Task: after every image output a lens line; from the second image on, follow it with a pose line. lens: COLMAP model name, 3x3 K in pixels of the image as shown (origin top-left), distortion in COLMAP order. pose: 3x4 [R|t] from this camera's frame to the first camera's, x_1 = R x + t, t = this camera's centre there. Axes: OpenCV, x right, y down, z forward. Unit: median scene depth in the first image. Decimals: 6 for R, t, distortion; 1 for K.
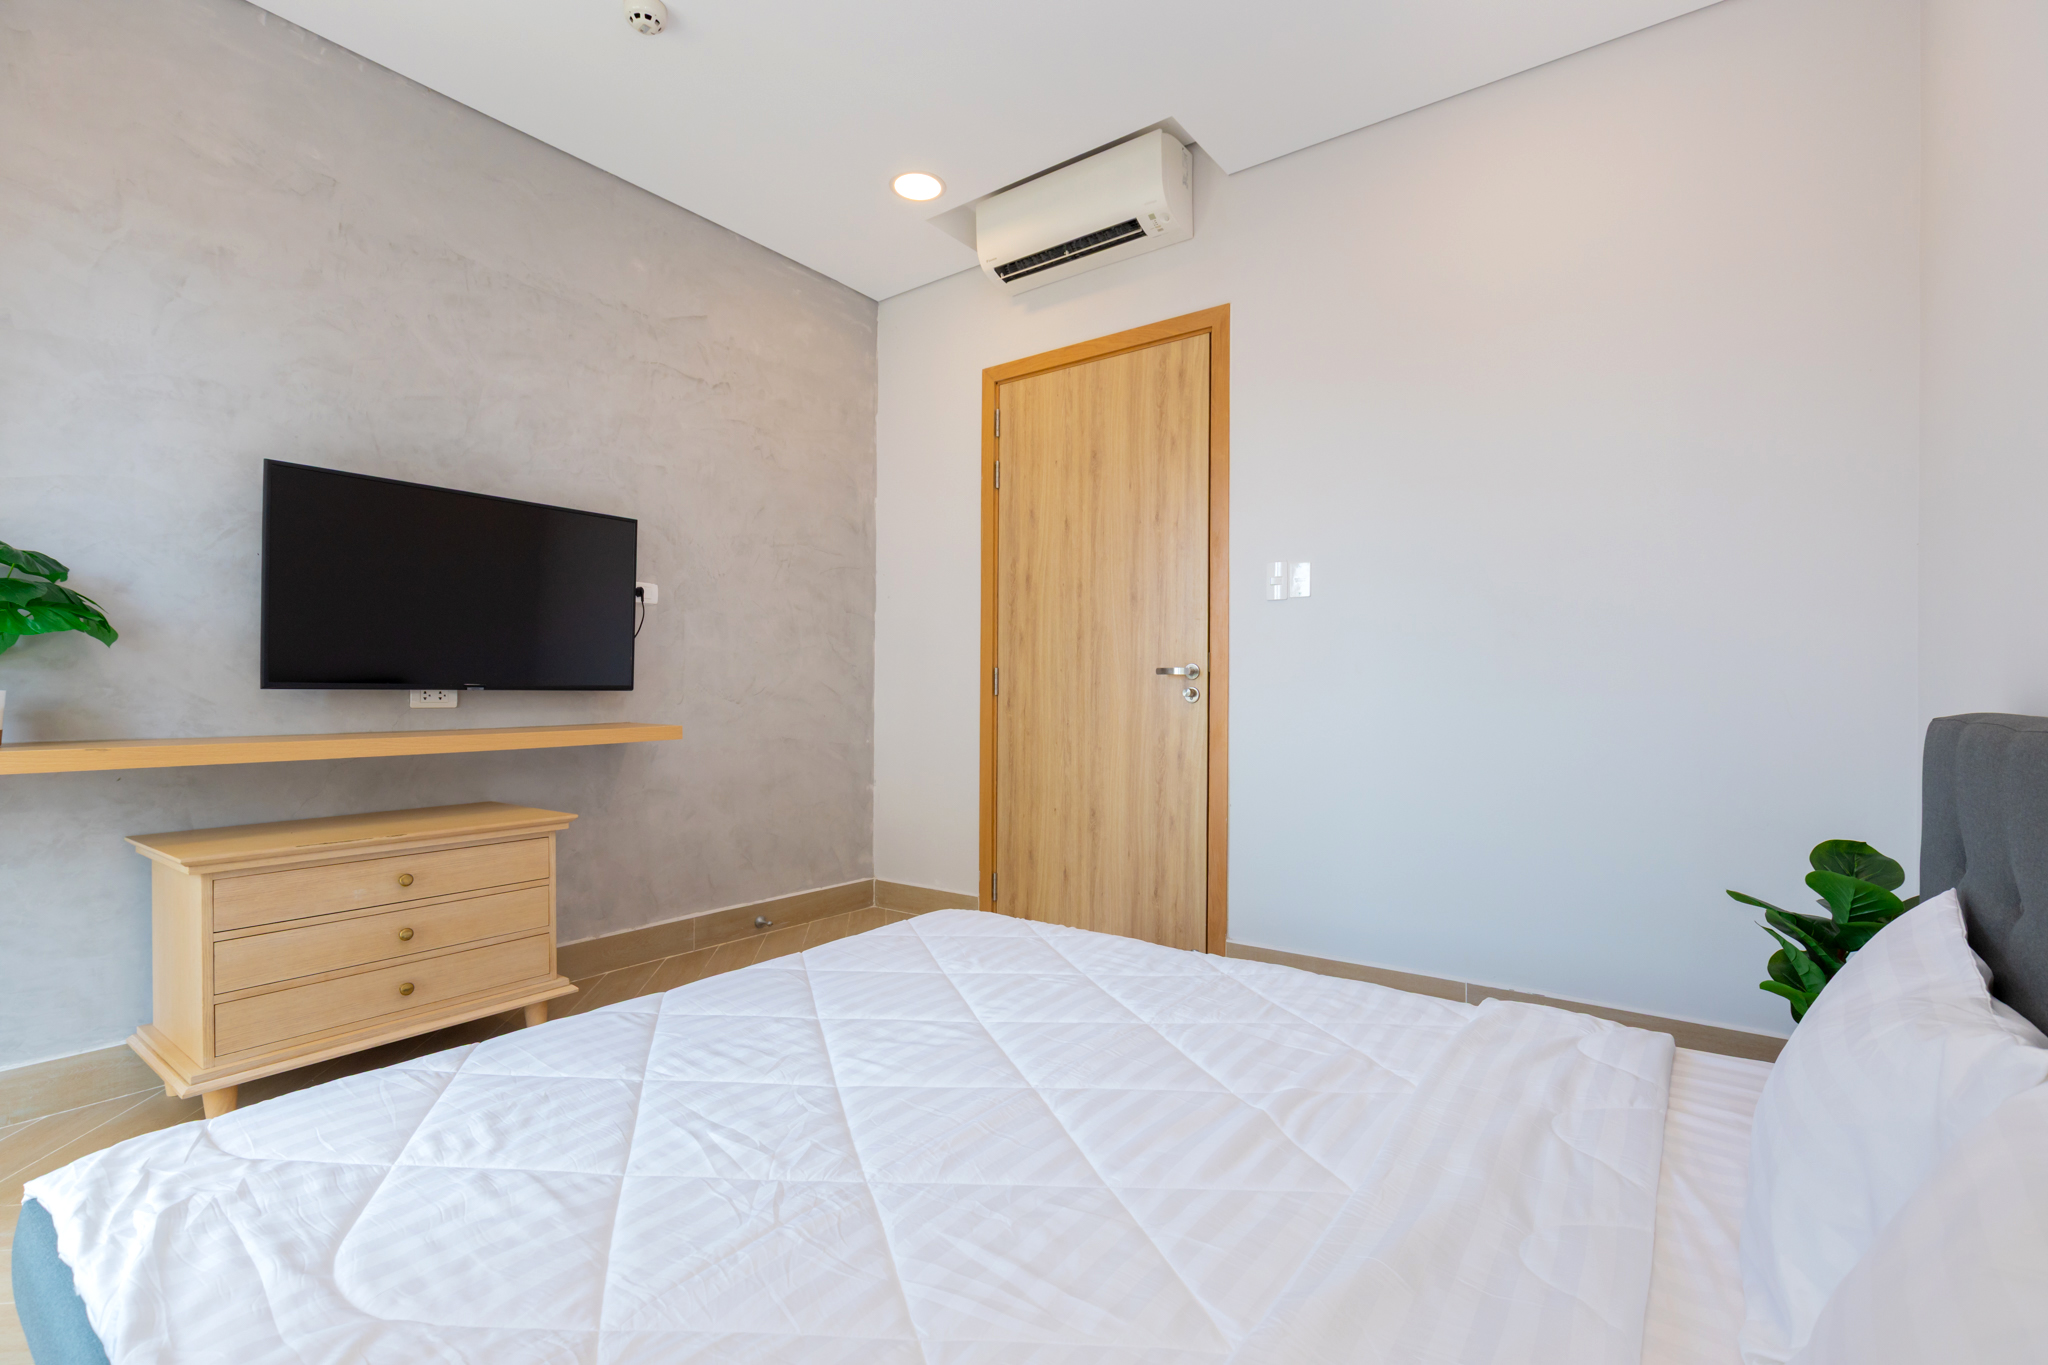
lens RADIAL K [[914.8, 0, 1015.1], [0, 914.8, 679.4], [0, 0, 1]] dist [0.007491, -0.001780]
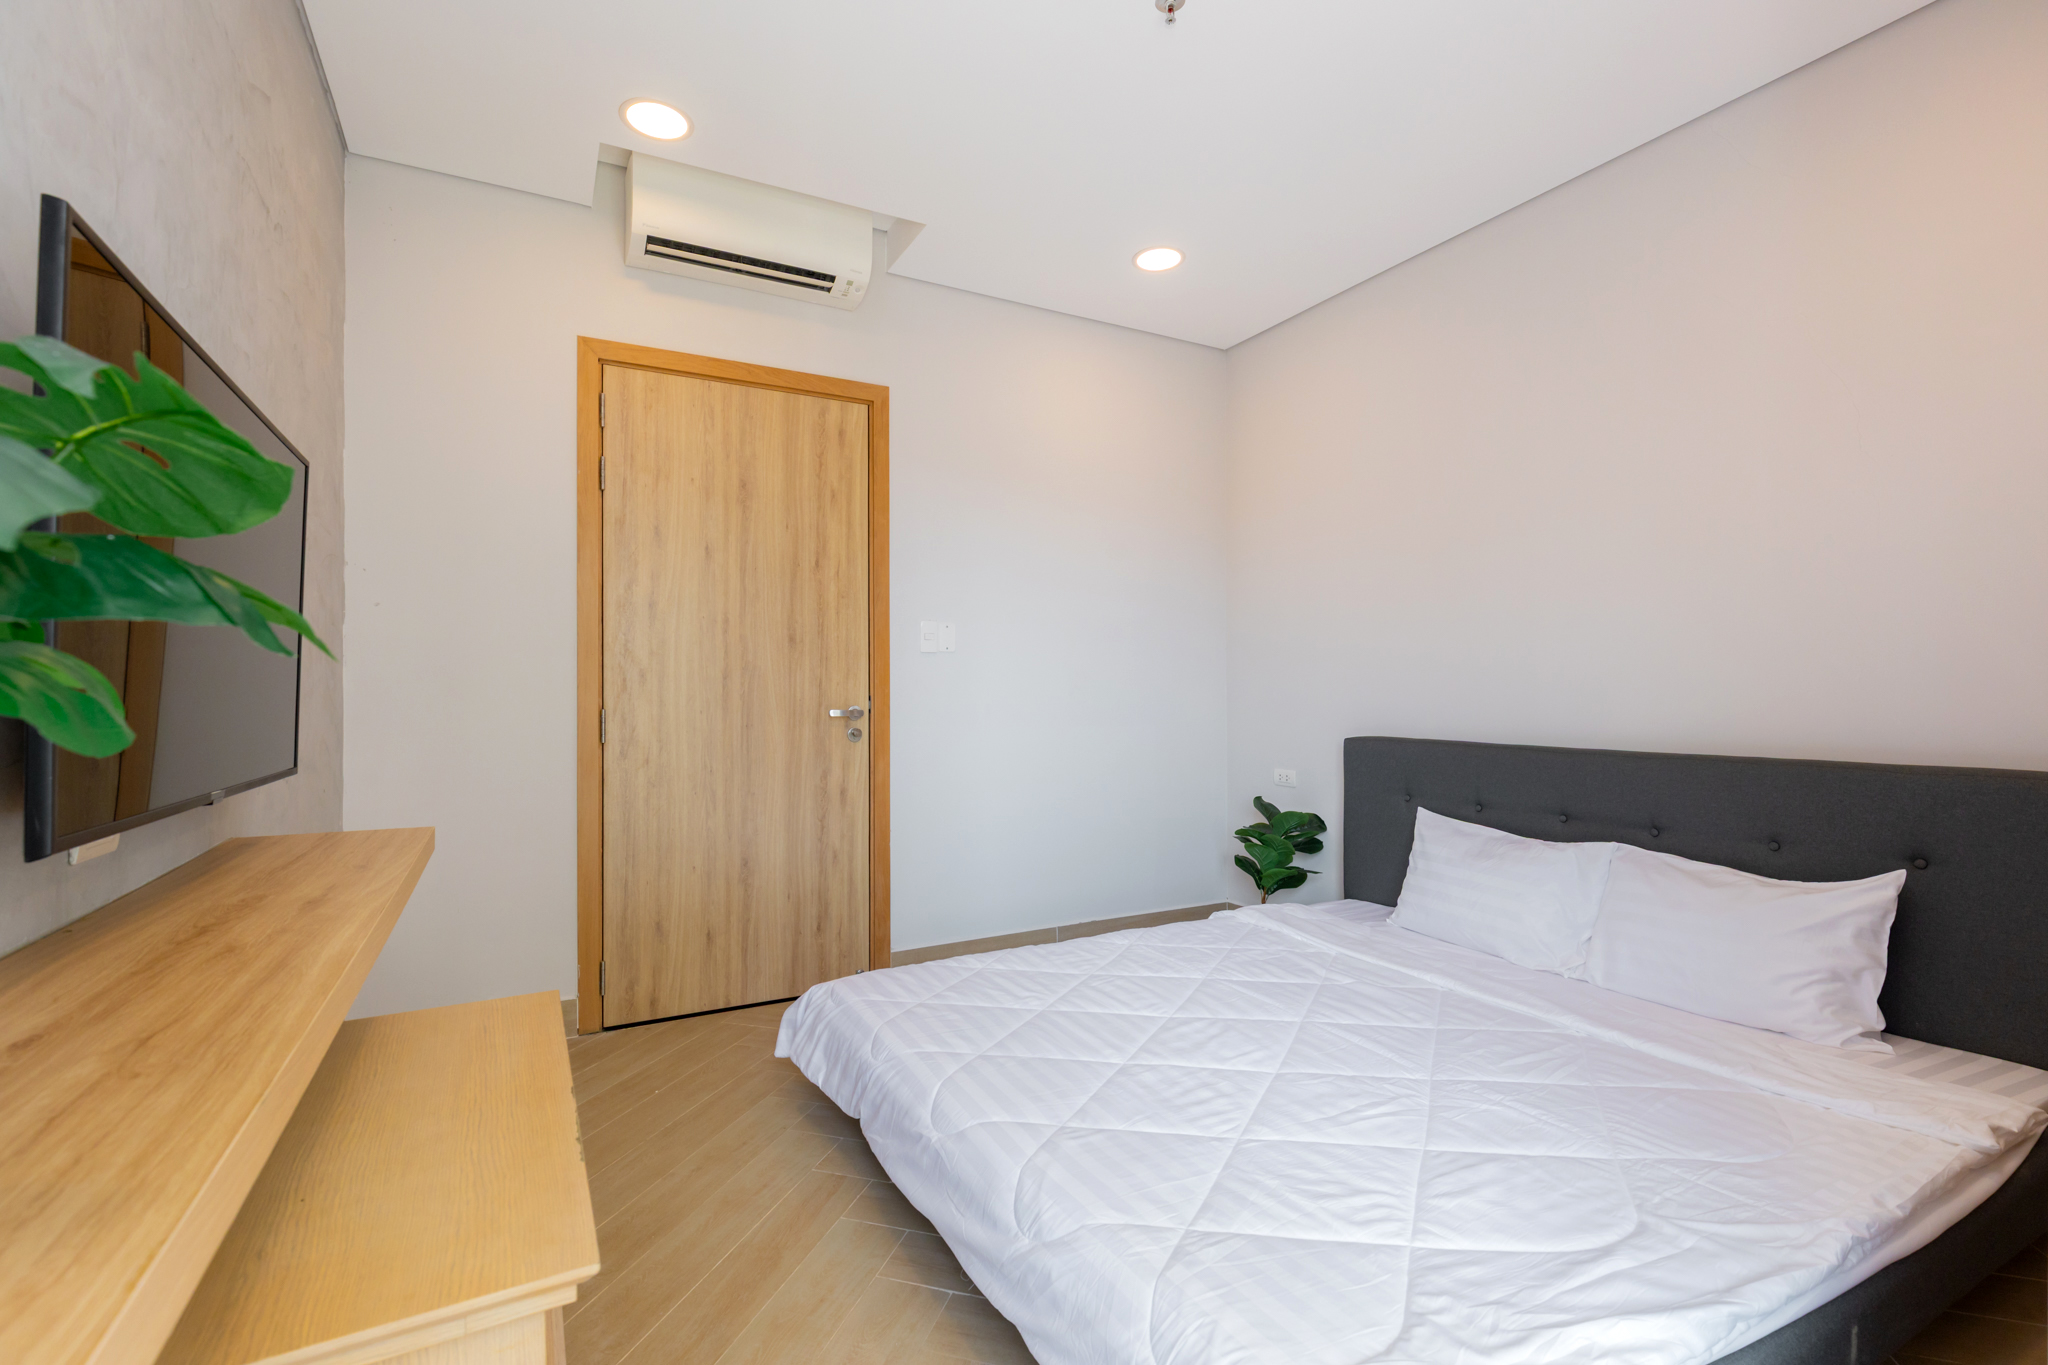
lens RADIAL K [[914.8, 0, 1013.2], [0, 914.8, 681.1], [0, 0, 1]] dist [0.007491, -0.001780]
pose [[0.419777, 0.005098, 0.907613, -0.694682], [-0.005123, 0.999982, -0.003247, -0.042827], [-0.907613, -0.003286, 0.419795, 0.368905]]
